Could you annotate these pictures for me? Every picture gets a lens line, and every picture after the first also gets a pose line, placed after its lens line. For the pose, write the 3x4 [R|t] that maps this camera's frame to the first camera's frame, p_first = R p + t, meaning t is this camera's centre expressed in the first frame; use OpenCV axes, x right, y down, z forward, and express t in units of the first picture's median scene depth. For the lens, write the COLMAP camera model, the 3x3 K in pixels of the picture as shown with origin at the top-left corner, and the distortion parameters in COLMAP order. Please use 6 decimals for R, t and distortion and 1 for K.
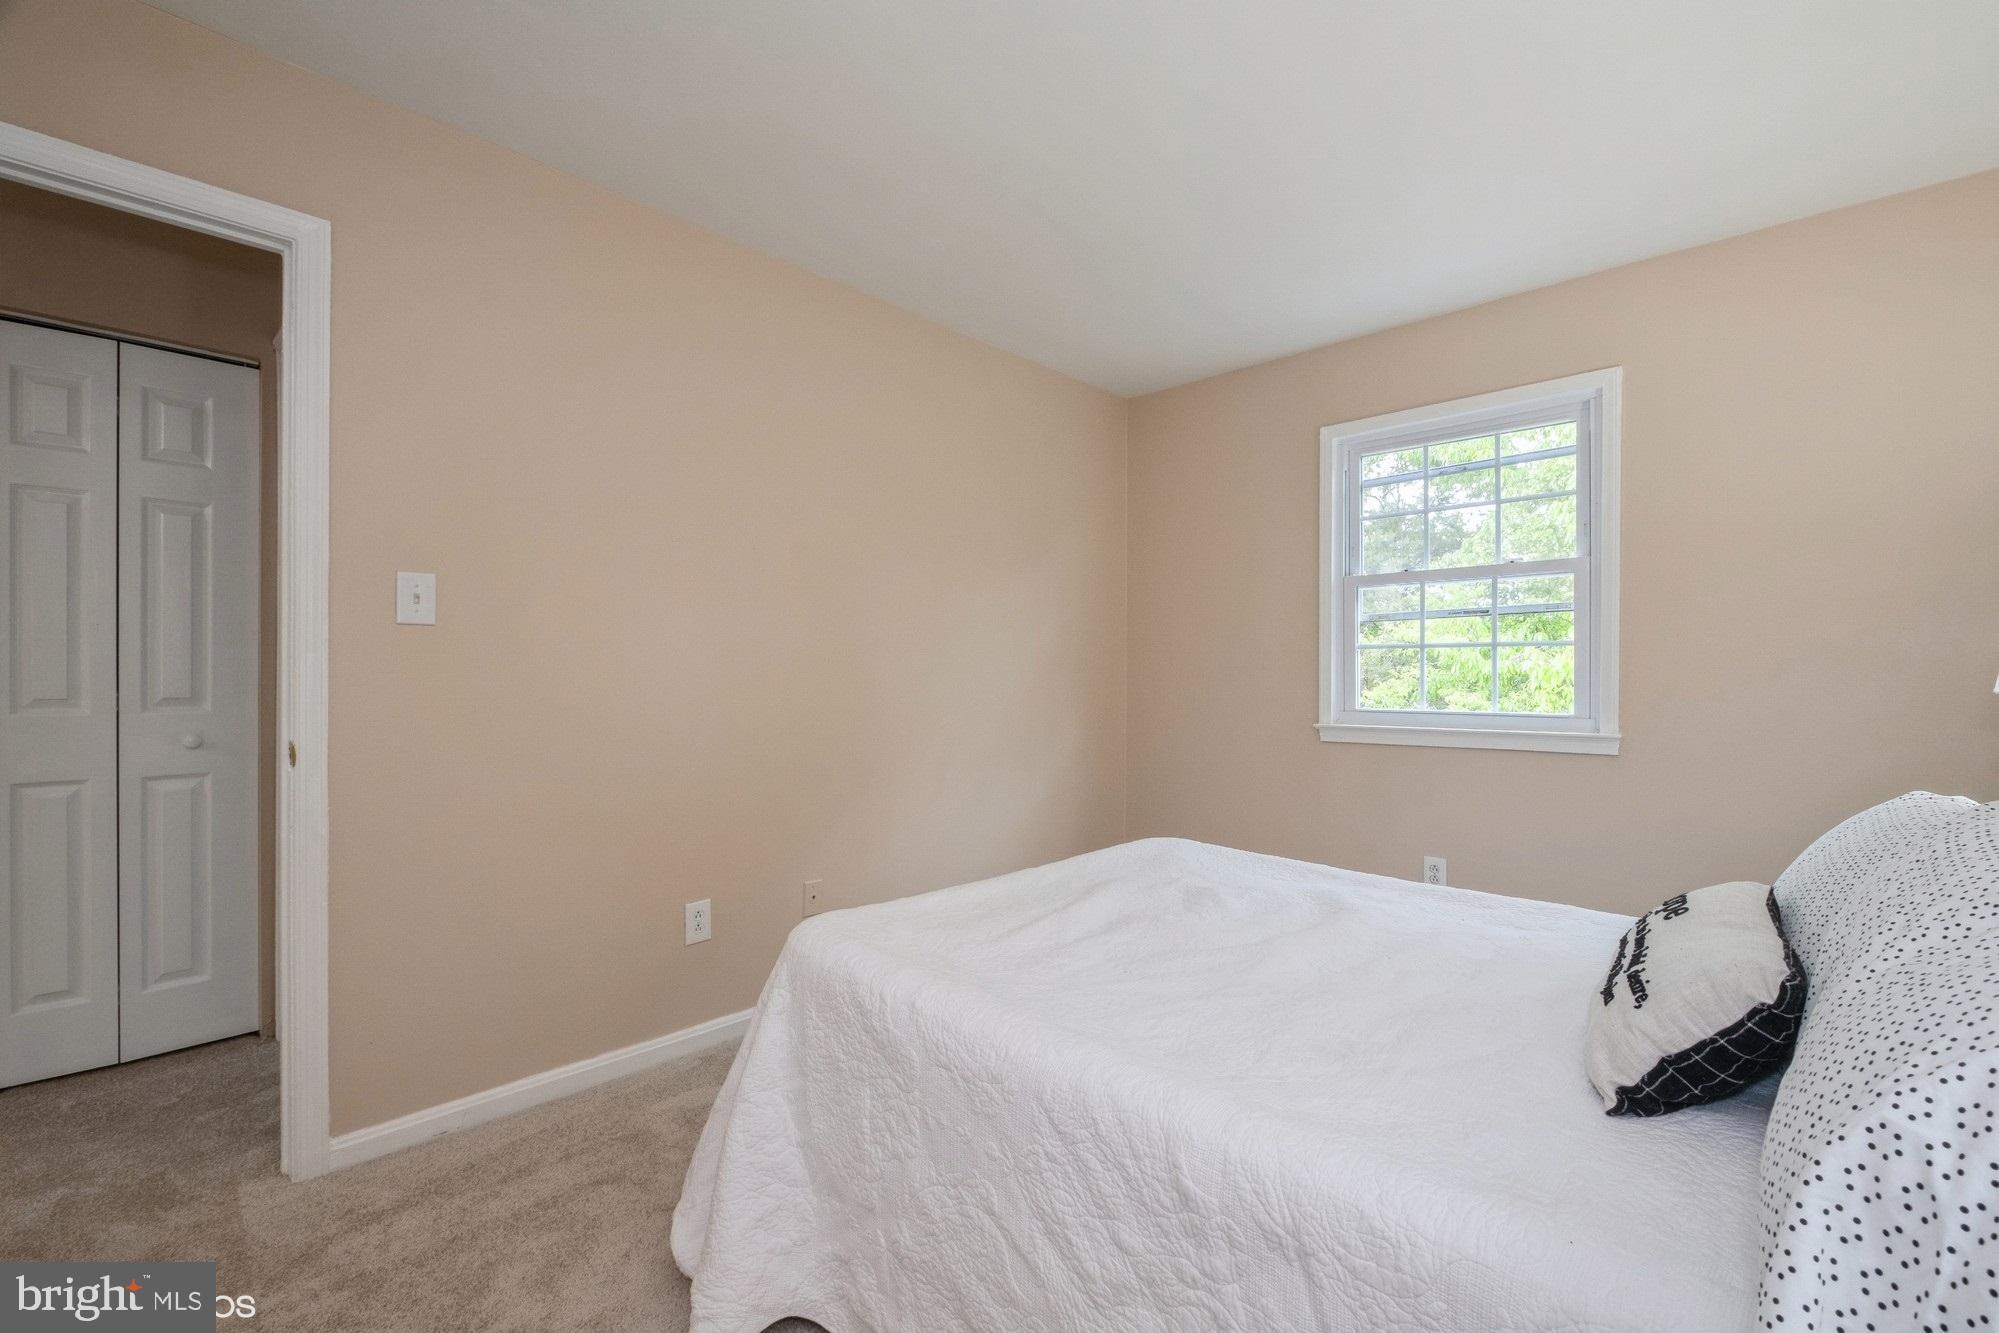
lens RADIAL K [[866.2, 0, 1008.0], [0, 866.2, 675.0], [0, 0, 1]] dist [0.001892, -0.004855]
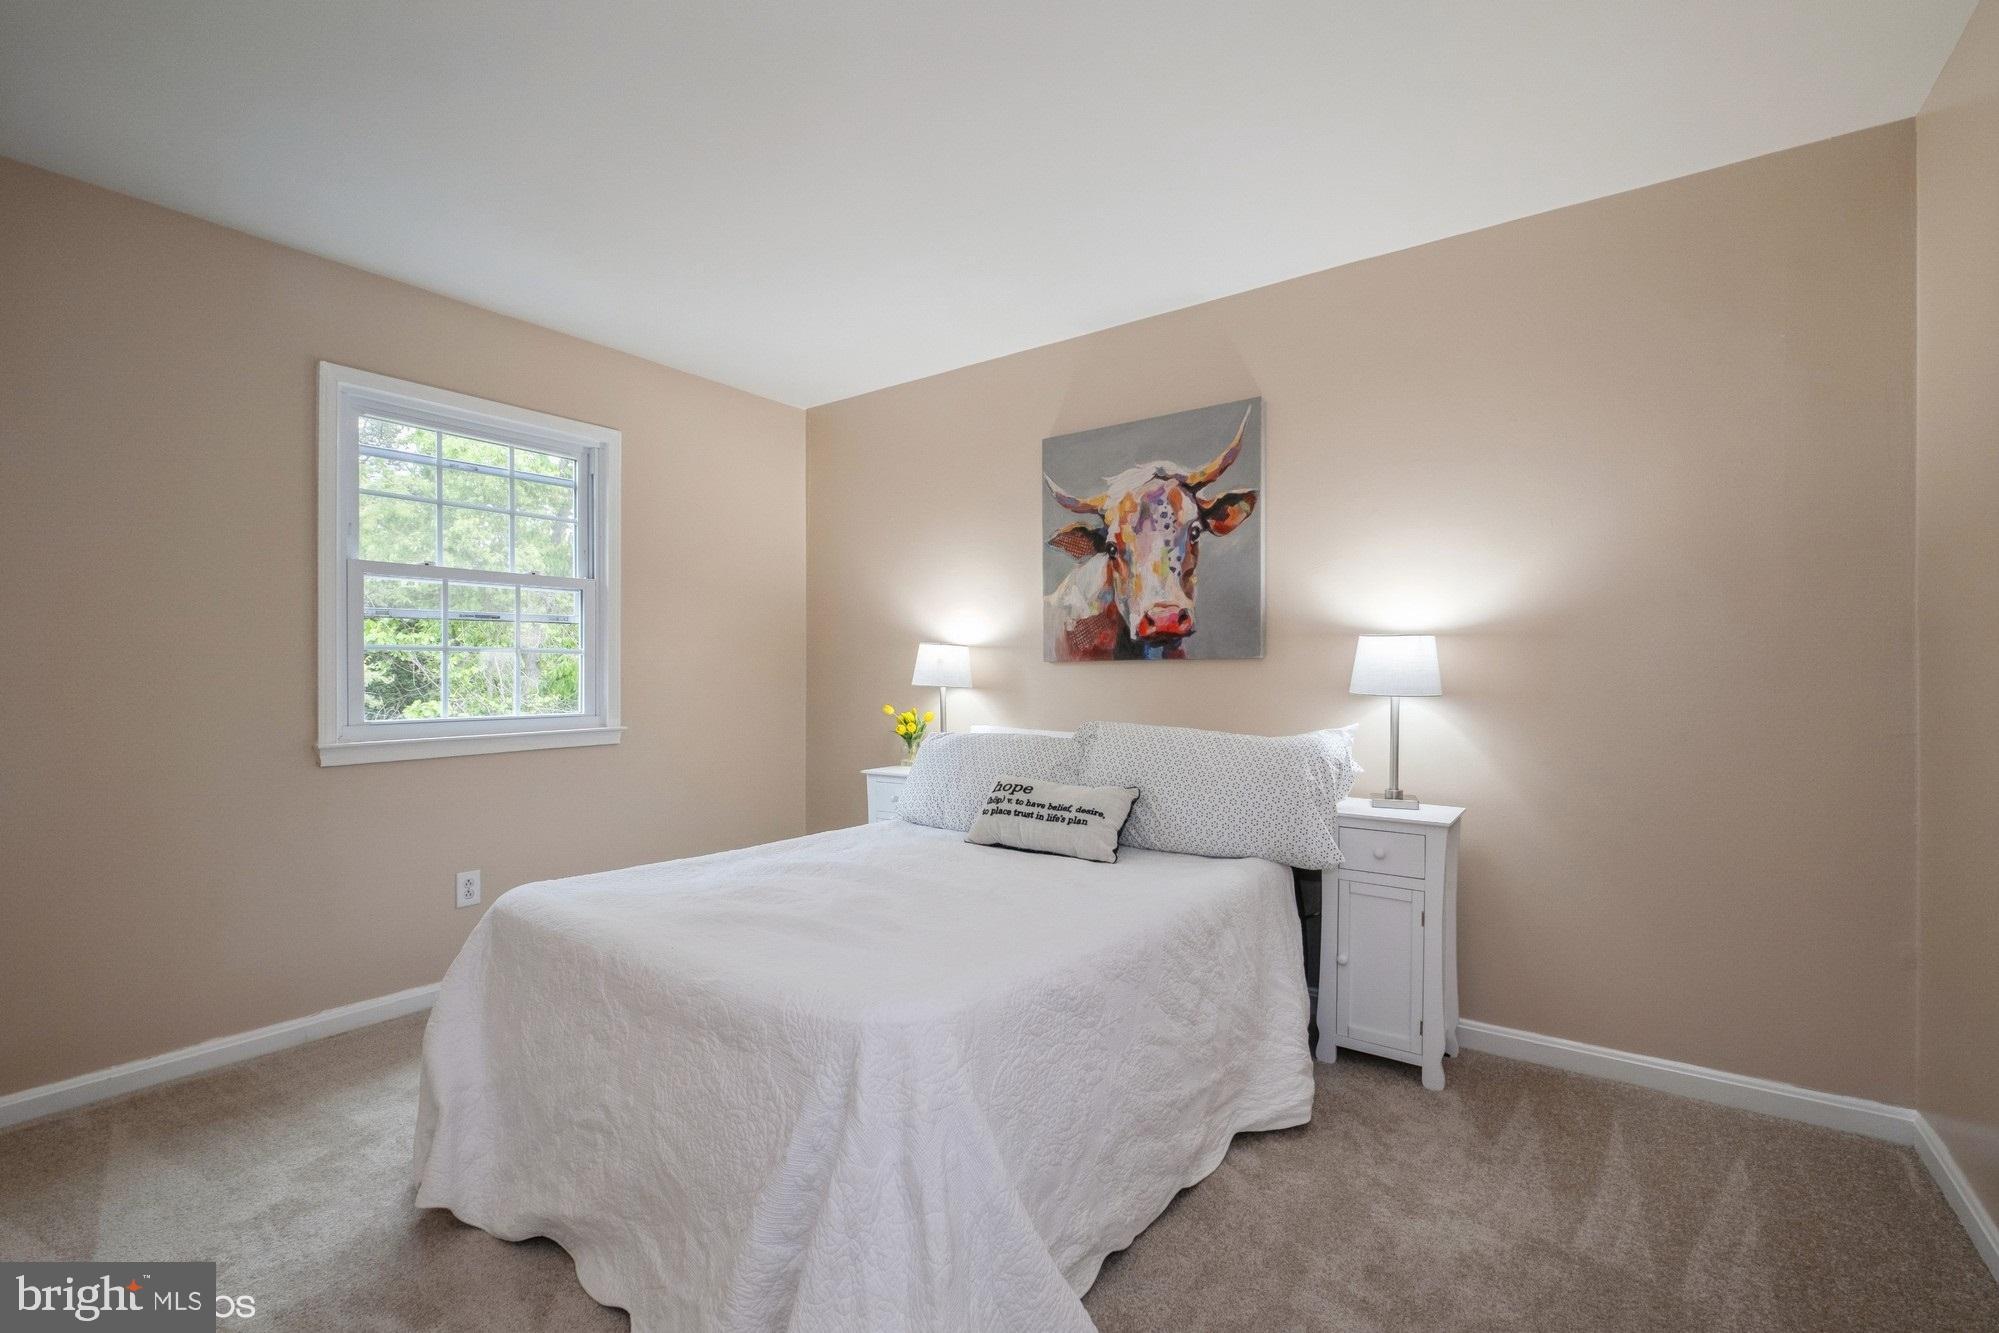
lens RADIAL K [[830.5, 0, 1064.3], [0, 830.5, 670.7], [0, 0, 1]] dist [0.000566, -0.005491]
pose [[-0.165568, 0.006162, 0.986179, -0.566434], [0.005392, 0.999971, -0.005343, -0.001885], [-0.986184, 0.004432, -0.165596, 0.557565]]
